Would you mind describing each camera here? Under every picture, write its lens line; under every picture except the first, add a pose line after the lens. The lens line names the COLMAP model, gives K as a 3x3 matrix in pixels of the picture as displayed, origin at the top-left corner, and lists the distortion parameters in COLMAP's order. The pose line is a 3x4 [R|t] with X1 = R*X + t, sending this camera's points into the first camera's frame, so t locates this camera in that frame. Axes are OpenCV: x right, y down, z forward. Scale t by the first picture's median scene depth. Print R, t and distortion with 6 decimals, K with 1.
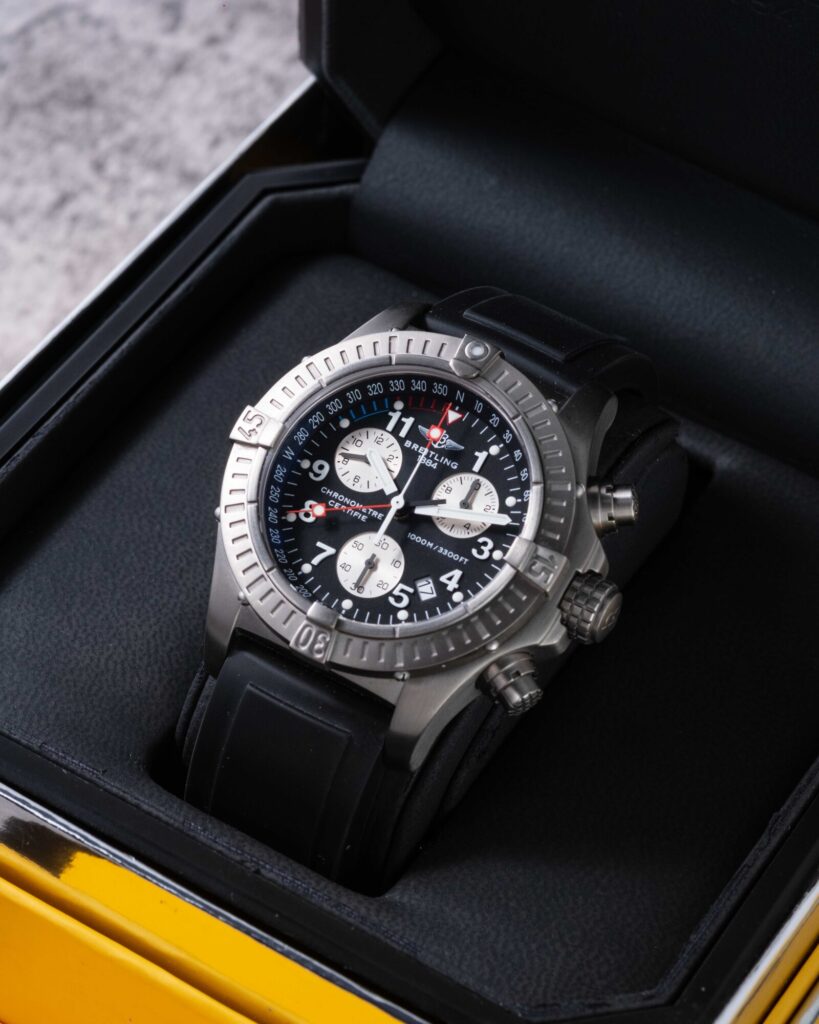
lens RADIAL K [[4186.8, 0, 398.9], [0, 4186.8, 512.6], [0, 0, 1]] dist [0.299034, 0.000000]
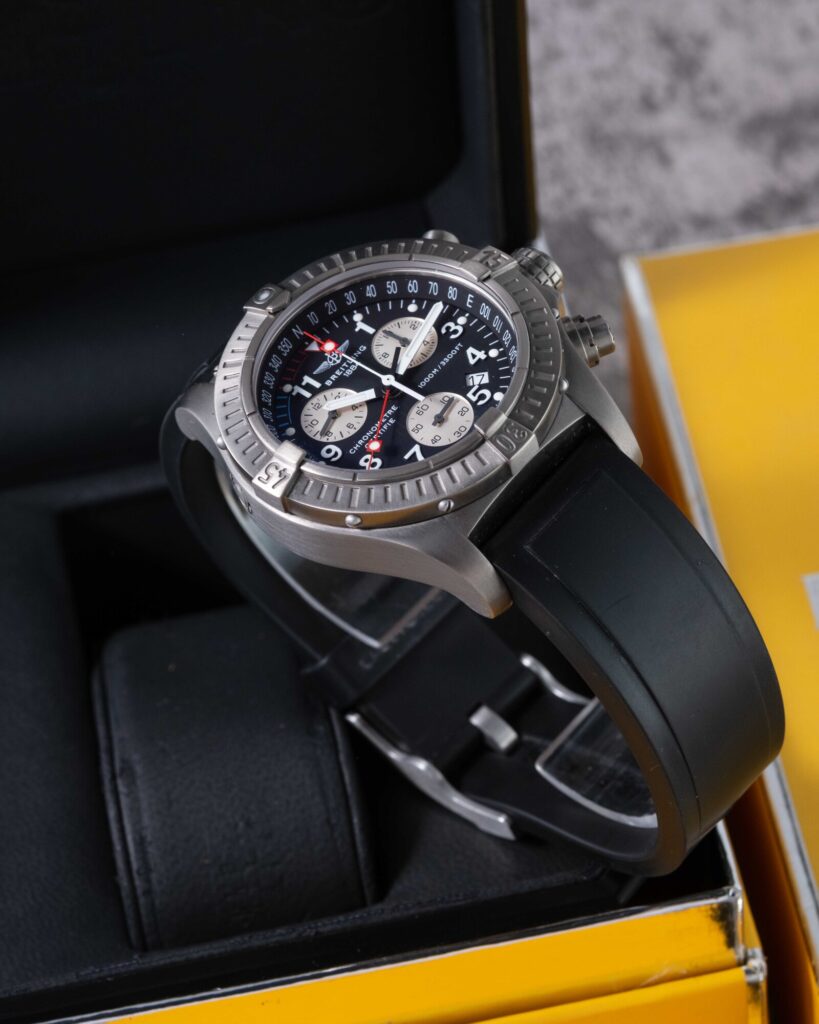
lens RADIAL K [[4186.8, 0, 408.0], [0, 4186.8, 511.2], [0, 0, 1]] dist [0.299034, 0.000000]
pose [[0.232430, -0.696231, 0.679145, -0.708900], [0.956237, 0.291175, -0.028761, 0.040496], [-0.177726, 0.656109, 0.733440, 0.271943]]
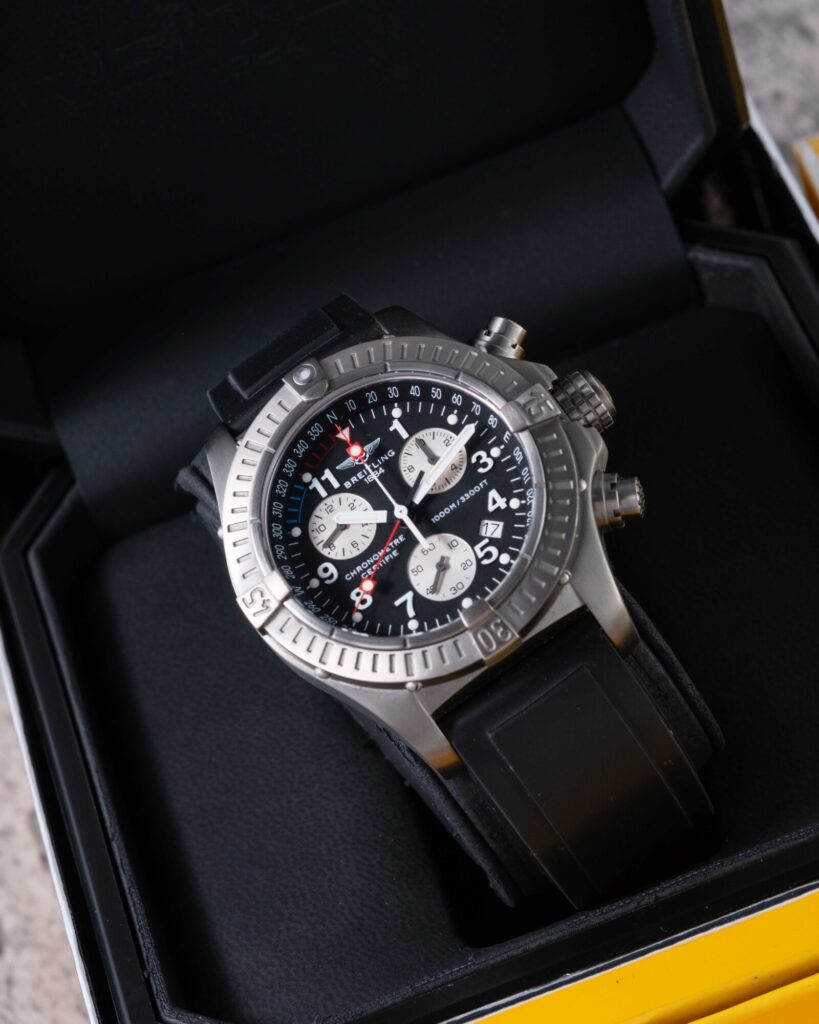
lens RADIAL K [[4186.8, 0, 407.6], [0, 4186.8, 511.8], [0, 0, 1]] dist [0.299034, 0.000000]
pose [[0.468585, -0.819956, 0.328787, -0.324165], [0.866848, 0.498512, 0.007805, -0.008718], [-0.170304, 0.281351, 0.944372, 0.062031]]
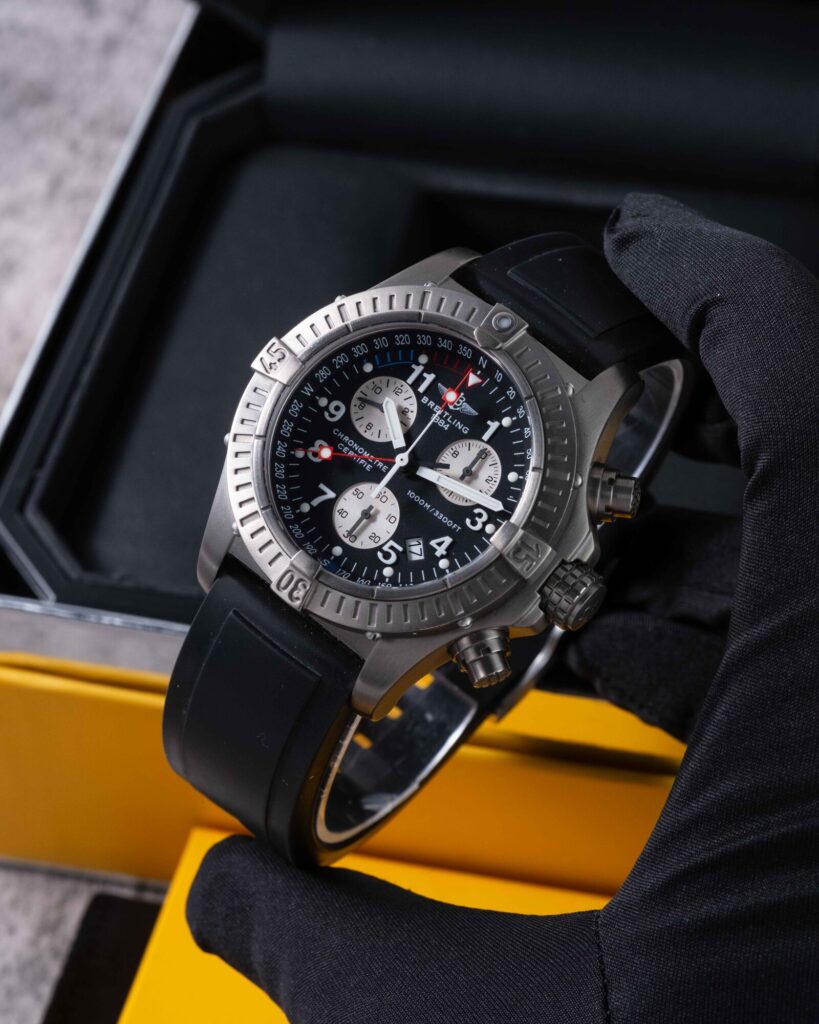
lens RADIAL K [[4186.8, 0, 416.5], [0, 4186.8, 510.5], [0, 0, 1]] dist [0.299034, 0.000000]
pose [[0.983004, 0.162738, -0.084969, 0.090243], [-0.150184, 0.979032, 0.137625, -0.128948], [0.105584, -0.122525, 0.986833, 0.004838]]
